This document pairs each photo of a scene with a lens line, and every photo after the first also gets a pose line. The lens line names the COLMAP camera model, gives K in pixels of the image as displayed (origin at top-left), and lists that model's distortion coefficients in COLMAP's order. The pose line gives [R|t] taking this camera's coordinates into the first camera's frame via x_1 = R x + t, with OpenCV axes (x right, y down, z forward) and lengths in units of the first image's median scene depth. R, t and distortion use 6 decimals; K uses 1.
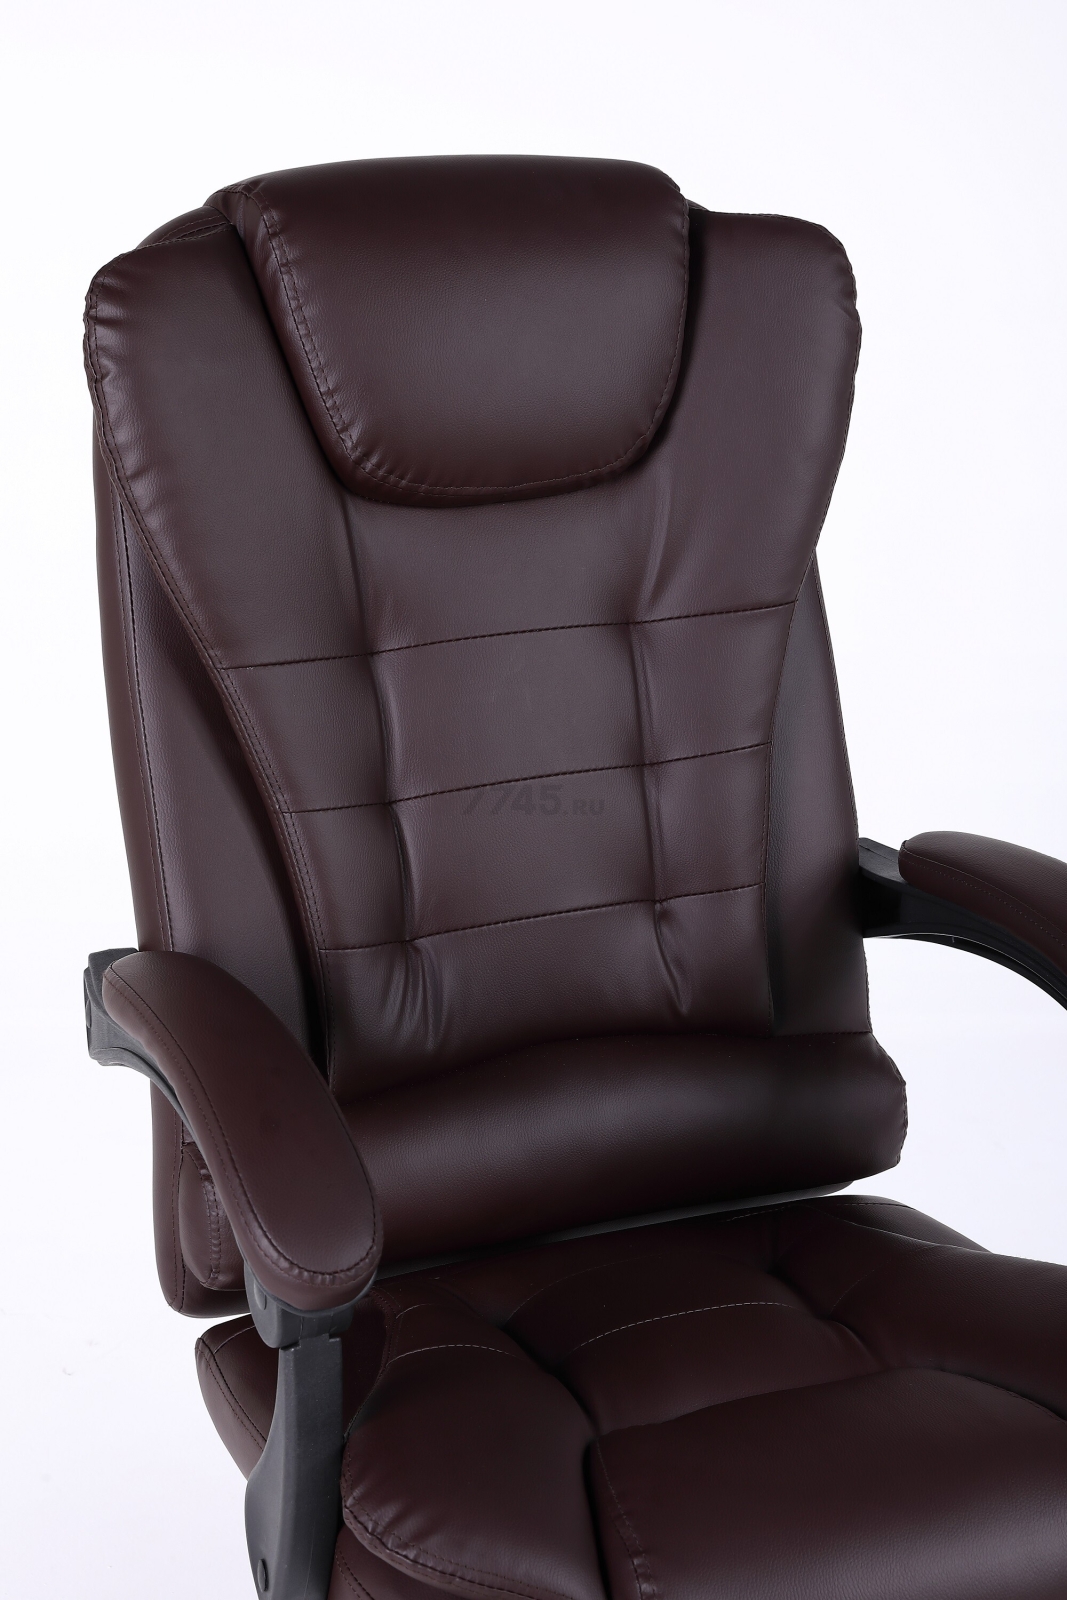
lens RADIAL K [[2867.9, 0, 529.5], [0, 2867.9, 782.0], [0, 0, 1]] dist [0.175363, 0.111581]
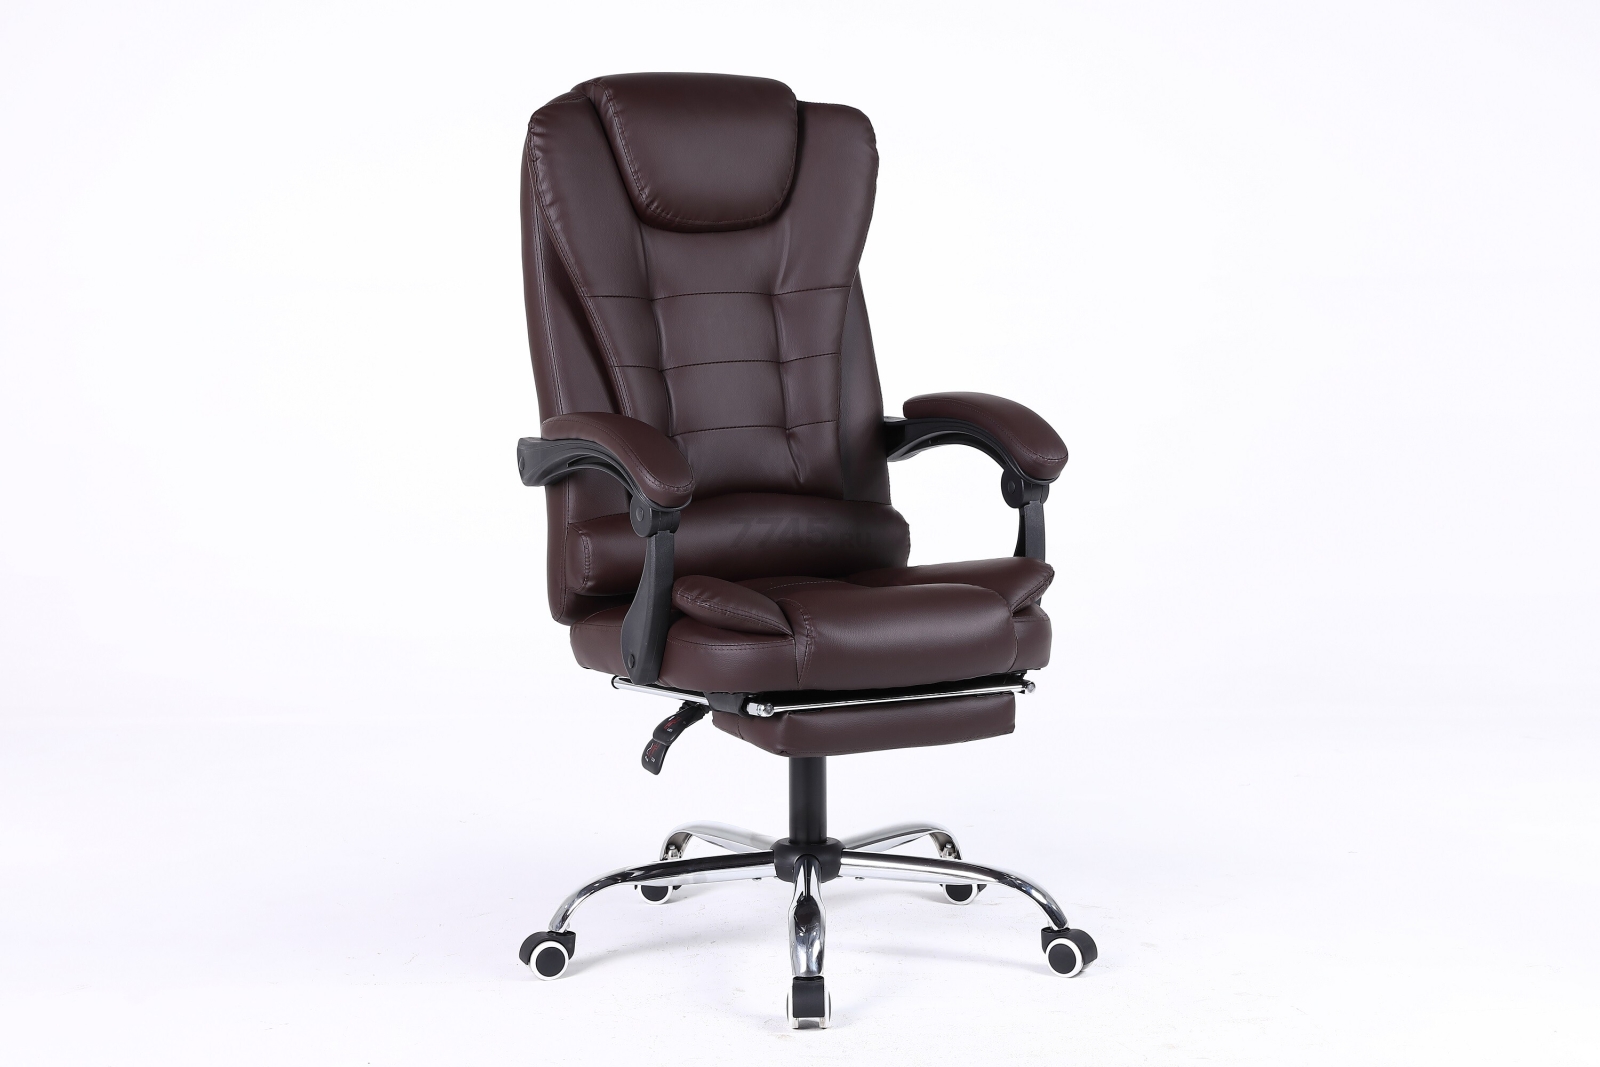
lens RADIAL K [[2939.9, 0, 763.2], [0, 2939.9, 536.1], [0, 0, 1]] dist [0.207271, -0.081439]
pose [[0.996492, -0.004587, 0.083558, -0.157218], [0.018112, 0.986651, -0.161840, 0.483933], [-0.081700, 0.162786, 0.983273, -1.113779]]
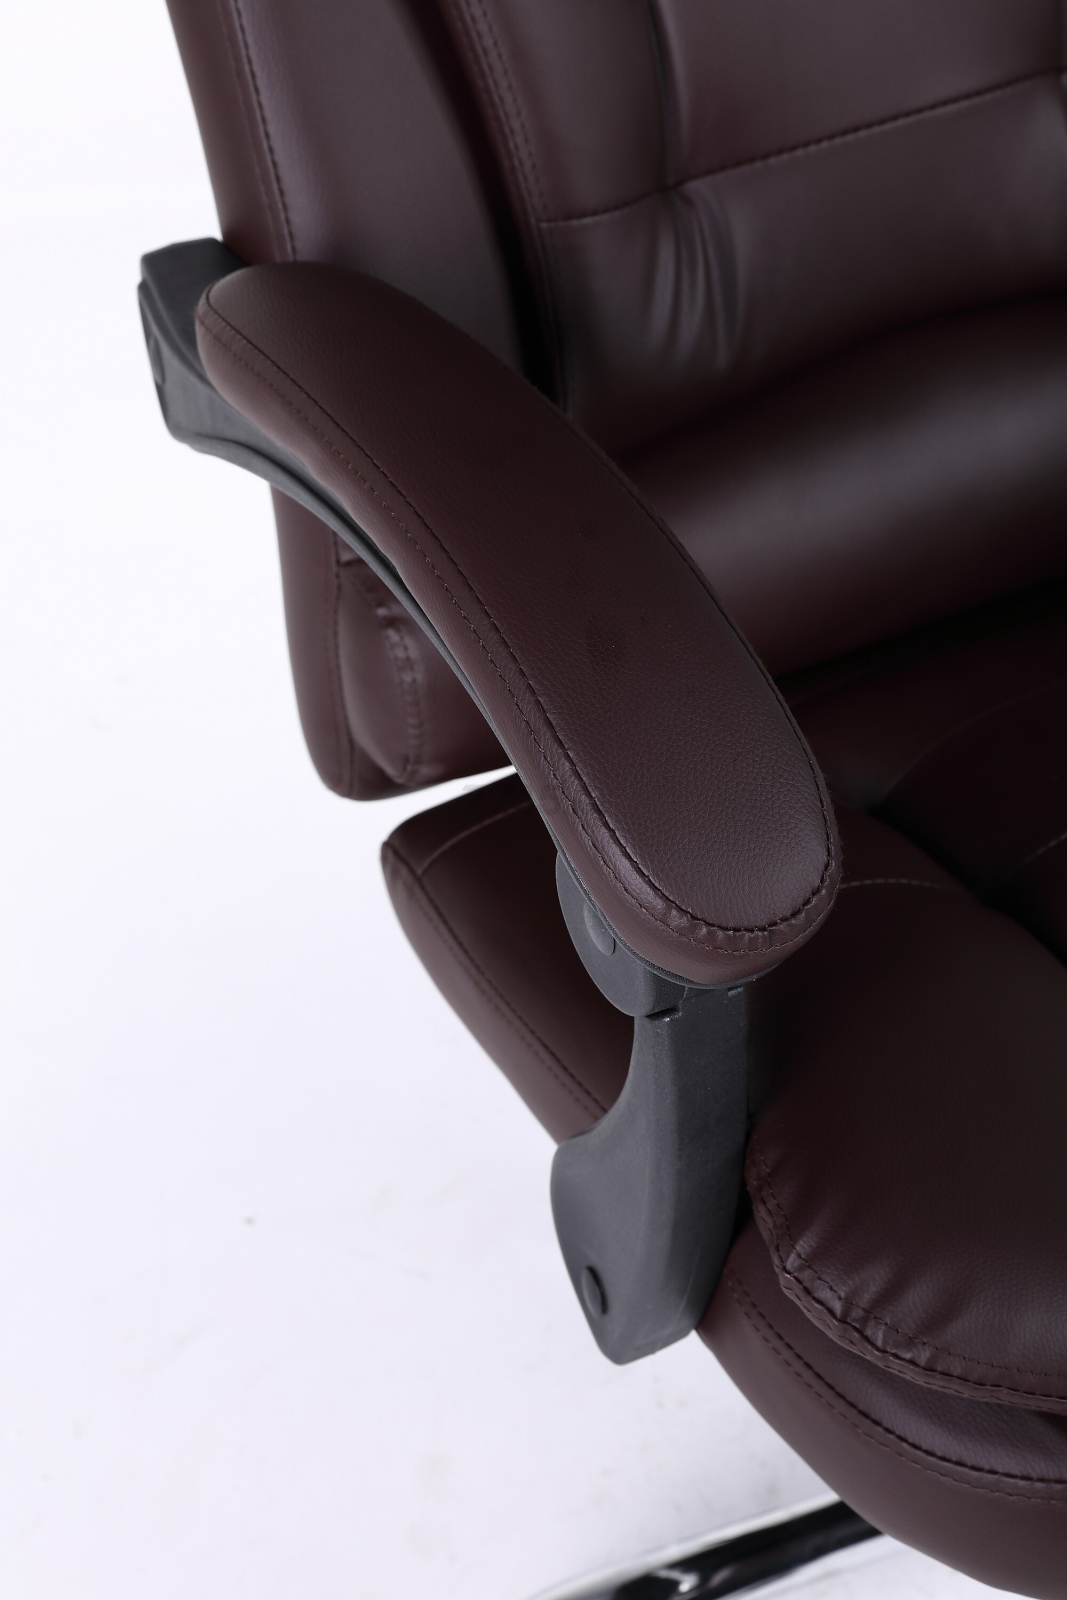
lens RADIAL K [[2939.9, 0, 533.5], [0, 2939.9, 800.0], [0, 0, 1]] dist [0.207271, -0.081439]
pose [[0.996164, -0.084476, 0.022832, -0.097447], [0.072652, 0.943847, 0.322295, -0.024637], [-0.048776, -0.319400, 0.946364, 0.393982]]
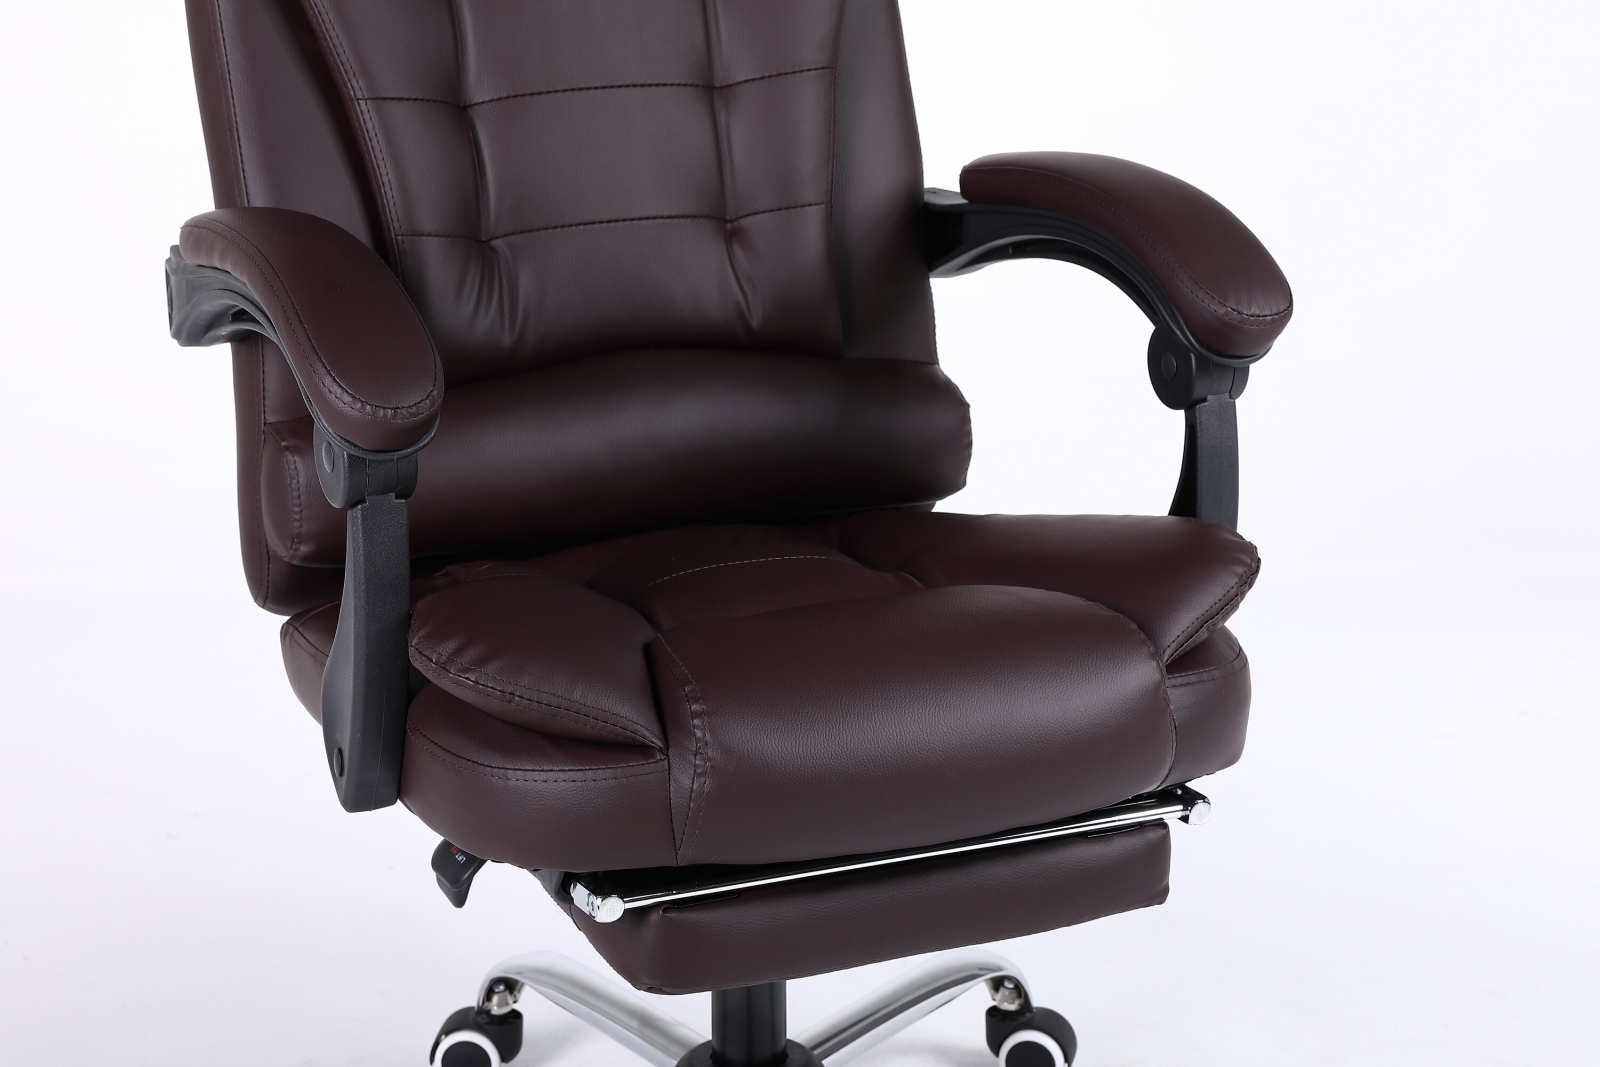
lens RADIAL K [[2918.4, 0, 800.0], [0, 2918.4, 533.5], [0, 0, 1]] dist [0.182423, 0.198186]
pose [[0.999210, -0.008778, 0.038771, 0.030218], [0.010170, 0.999305, -0.035857, 0.204274], [-0.038429, 0.036223, 0.998605, -0.056121]]
